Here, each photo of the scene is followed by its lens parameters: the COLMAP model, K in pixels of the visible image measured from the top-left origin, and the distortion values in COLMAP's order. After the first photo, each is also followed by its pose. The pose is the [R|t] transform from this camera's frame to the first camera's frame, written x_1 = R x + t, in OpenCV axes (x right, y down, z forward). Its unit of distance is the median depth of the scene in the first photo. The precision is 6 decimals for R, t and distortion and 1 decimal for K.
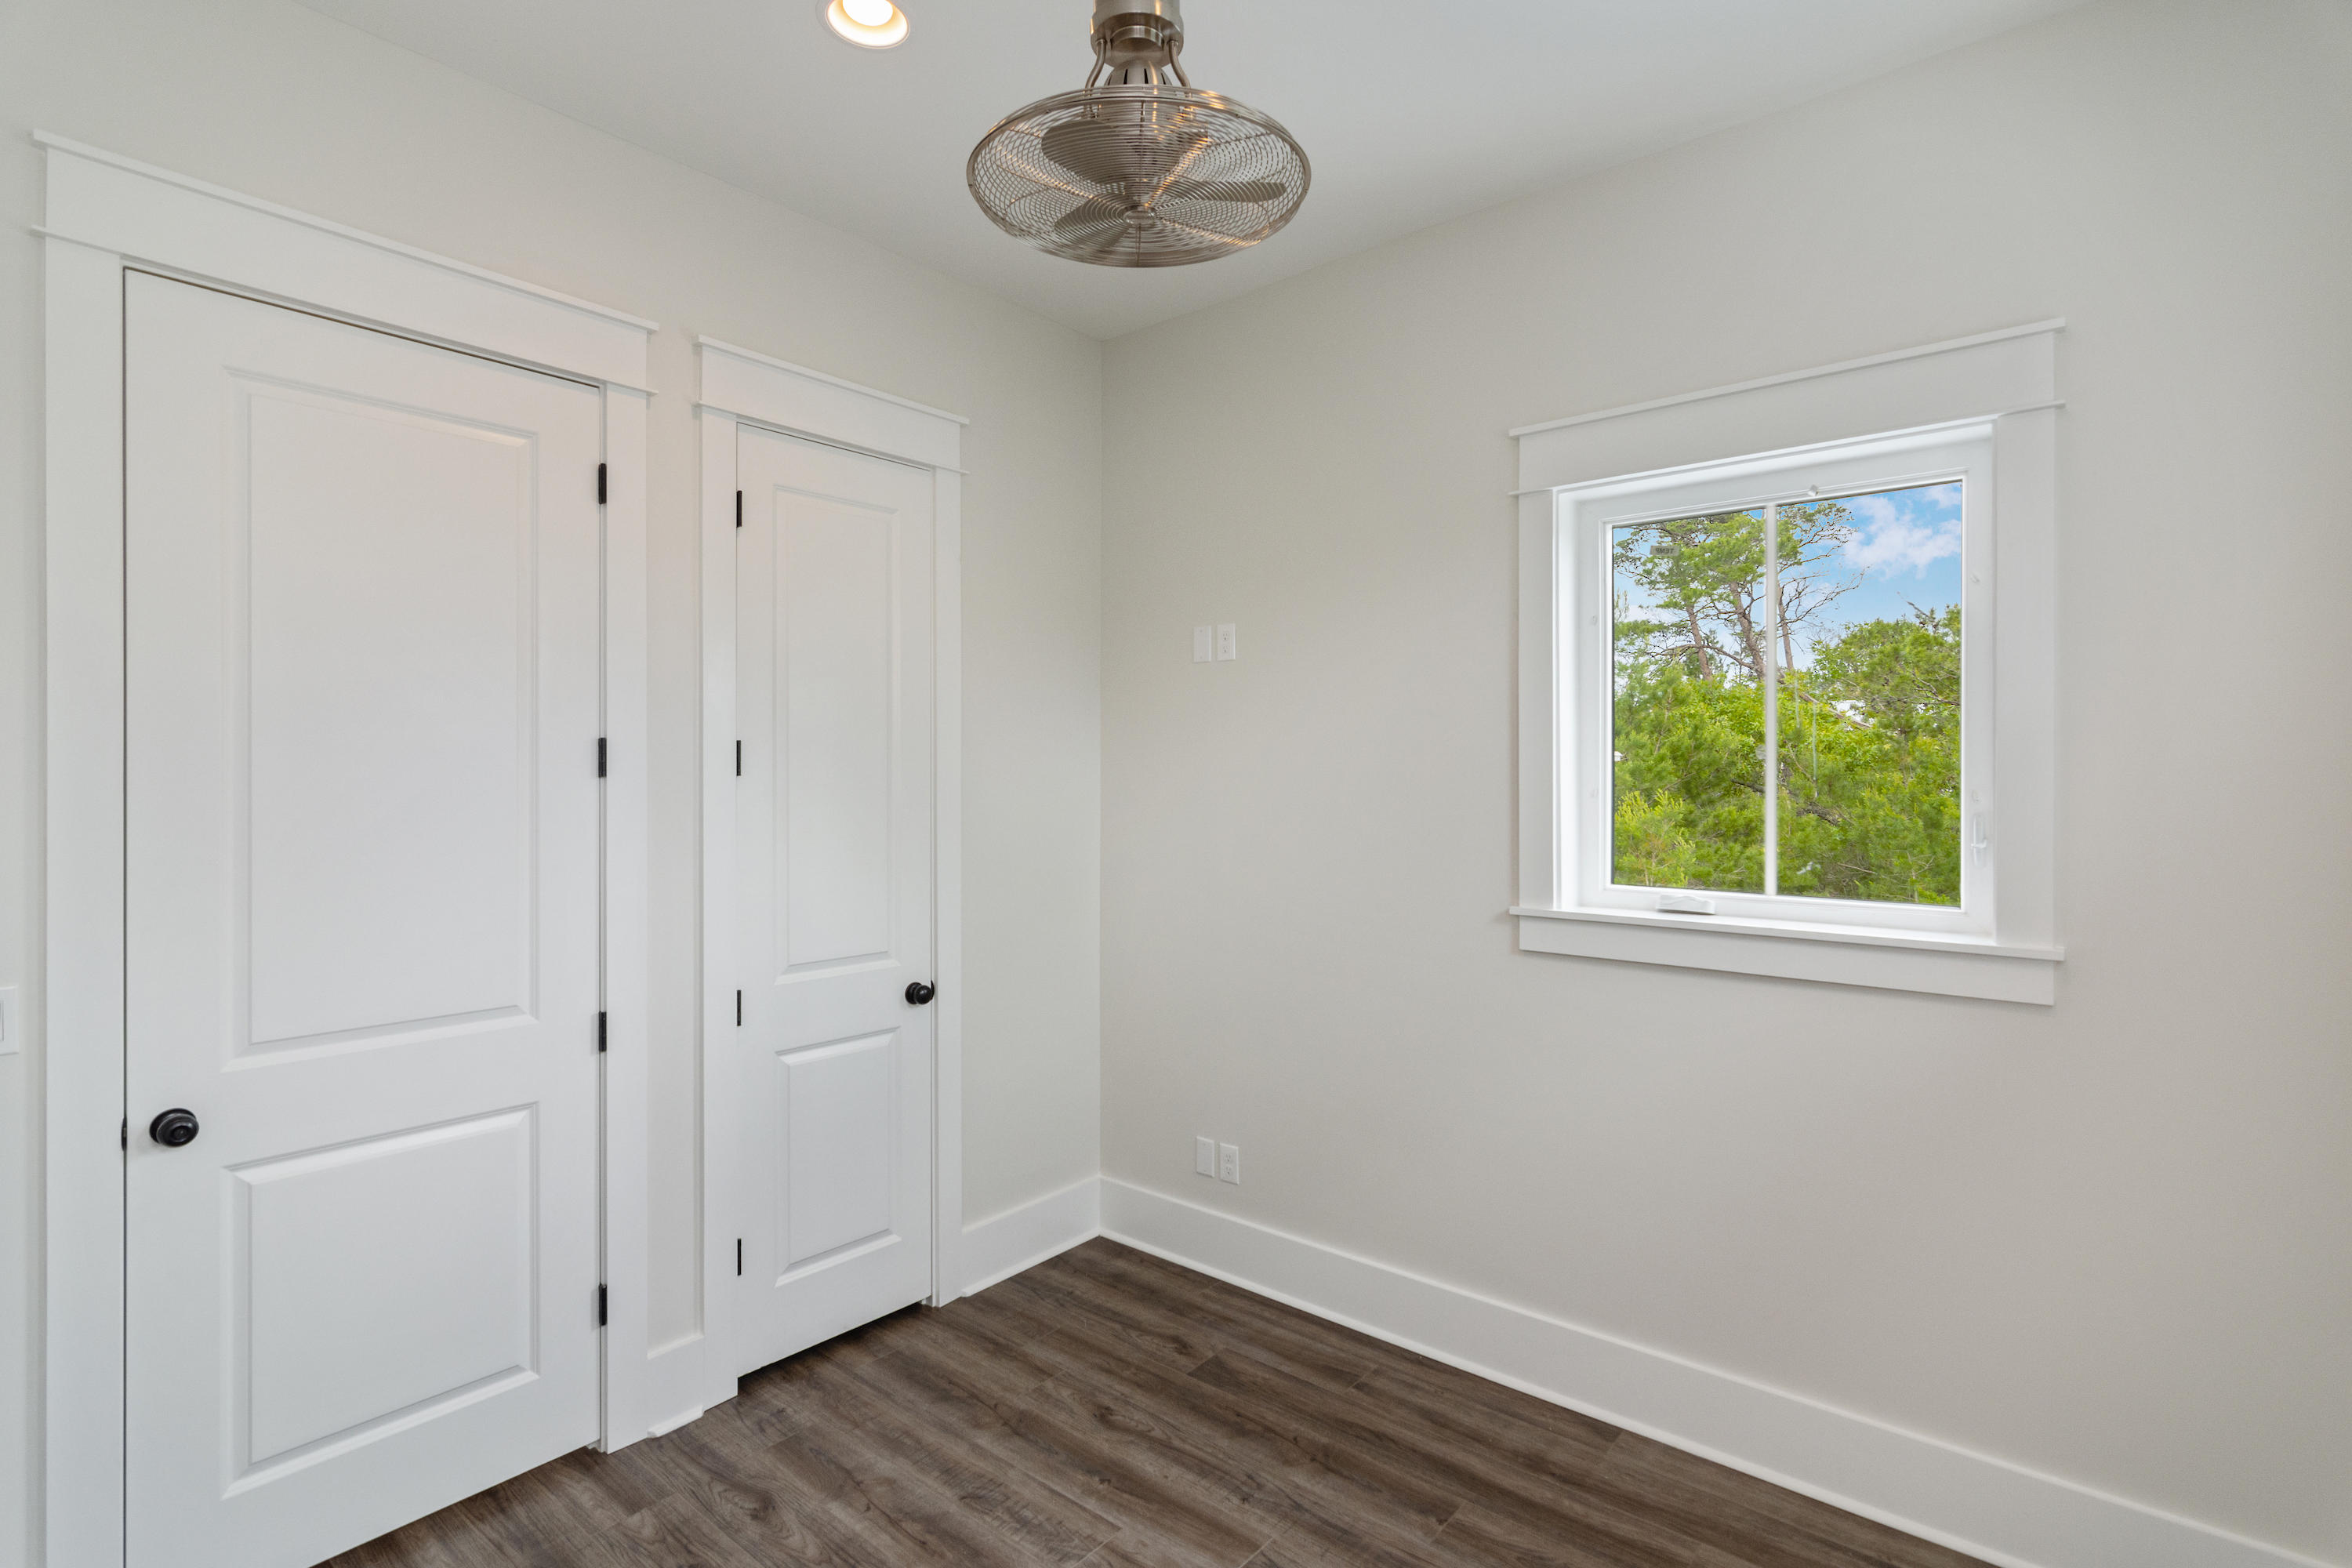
lens RADIAL K [[1126.1, 0, 1165.0], [0, 1126.1, 787.3], [0, 0, 1]] dist [-0.002793, -0.000269]
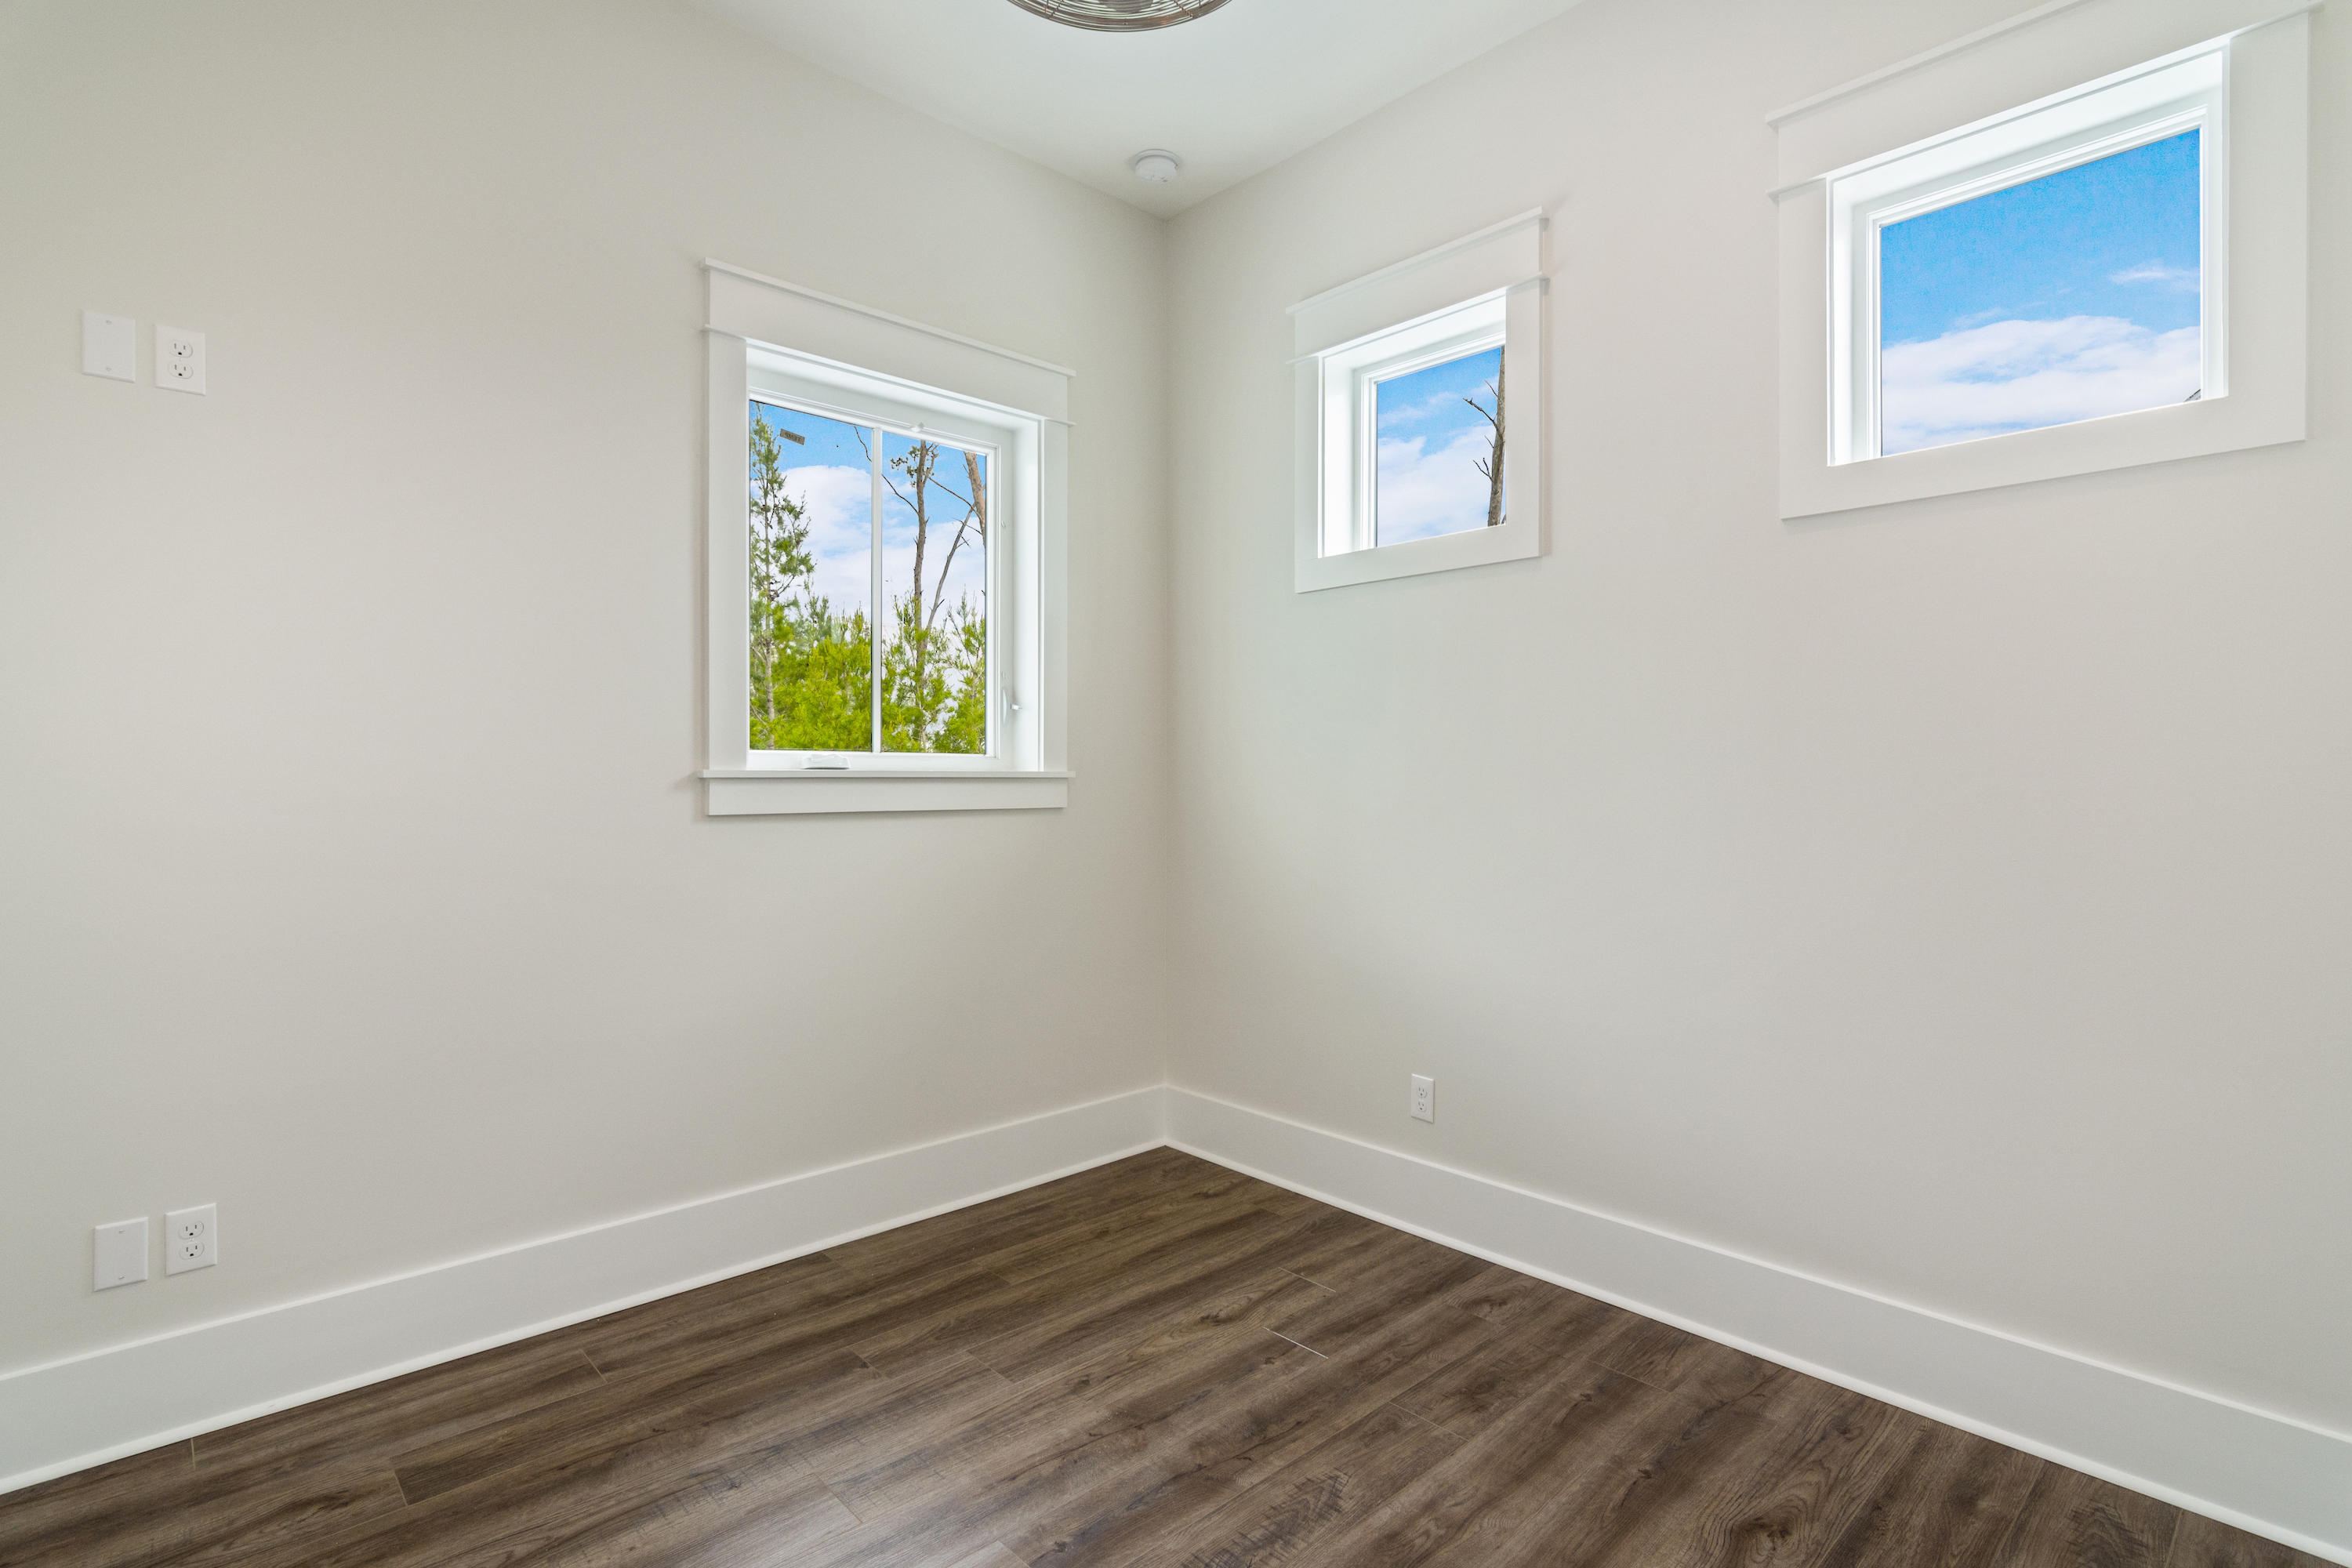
lens RADIAL K [[1126.1, 0, 1165.0], [0, 1126.1, 787.3], [0, 0, 1]] dist [-0.002793, -0.000269]
pose [[0.122354, -0.008106, 0.992453, -0.578752], [0.009935, 0.999927, 0.006942, 0.120030], [-0.992437, 0.009010, 0.122425, 0.513497]]
